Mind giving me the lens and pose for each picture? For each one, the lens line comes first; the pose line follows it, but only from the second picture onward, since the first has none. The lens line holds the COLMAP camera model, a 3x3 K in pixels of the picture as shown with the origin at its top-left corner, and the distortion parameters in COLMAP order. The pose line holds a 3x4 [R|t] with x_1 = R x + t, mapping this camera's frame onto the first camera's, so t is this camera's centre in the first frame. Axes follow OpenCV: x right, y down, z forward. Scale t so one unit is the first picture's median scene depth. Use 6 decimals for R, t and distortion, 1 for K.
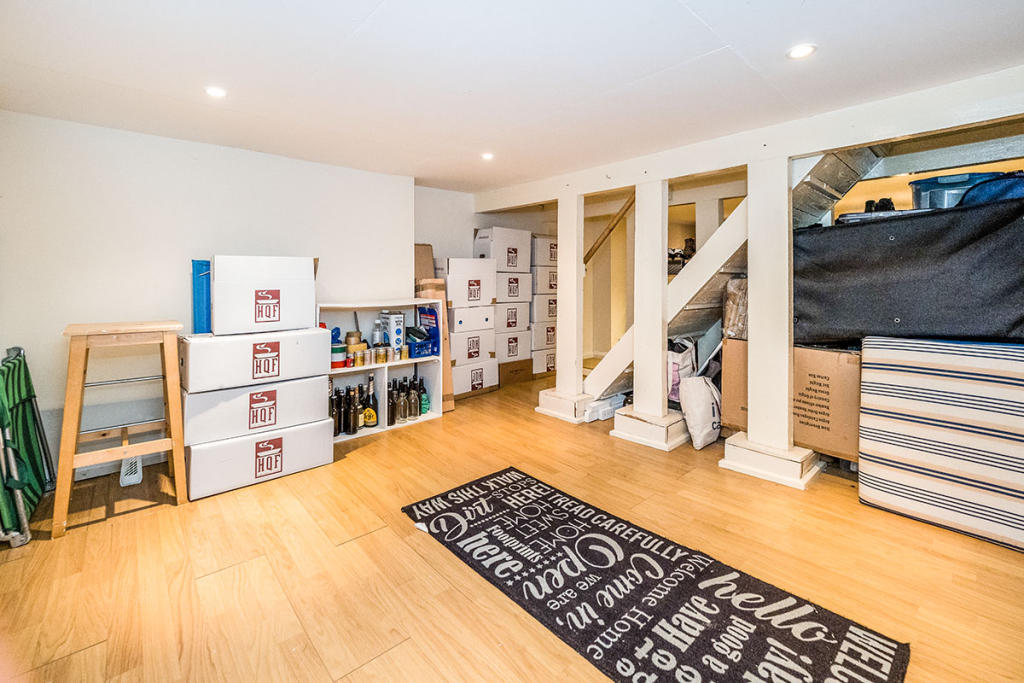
lens RADIAL K [[436.5, 0, 513.0], [0, 436.5, 362.7], [0, 0, 1]] dist [-0.001813, -0.000246]
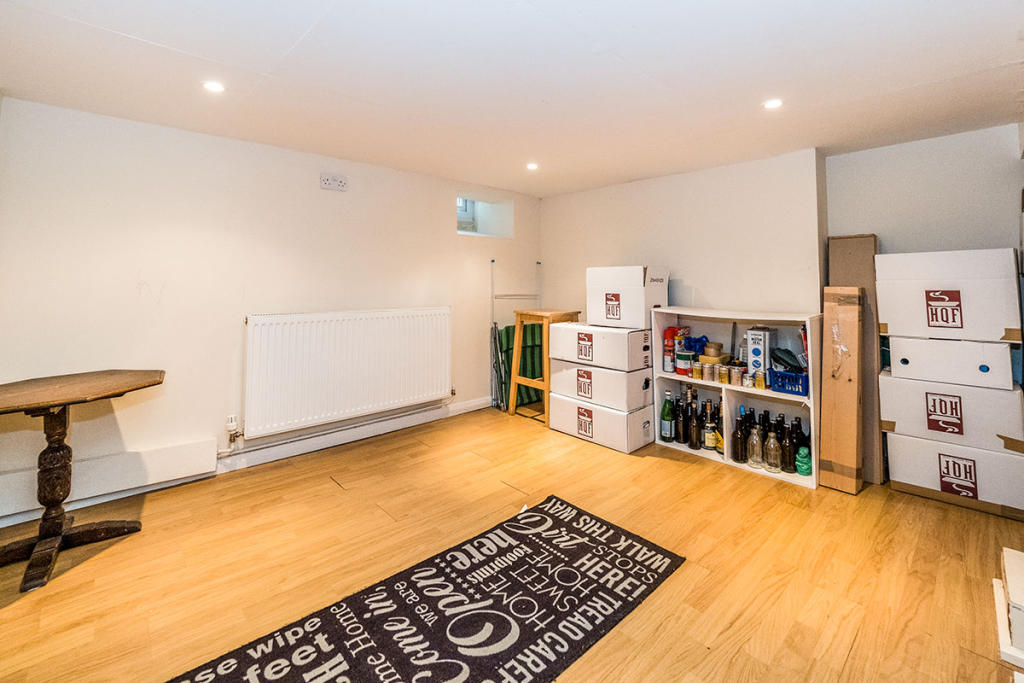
lens RADIAL K [[437.7, 0, 512.0], [0, 437.7, 341.5], [0, 0, 1]] dist [0.001784, 0.000208]
pose [[0.023121, 0.144823, -0.989187, 0.852246], [-0.190754, 0.971913, 0.137835, -0.189581], [0.981366, 0.185504, 0.050097, 0.859331]]
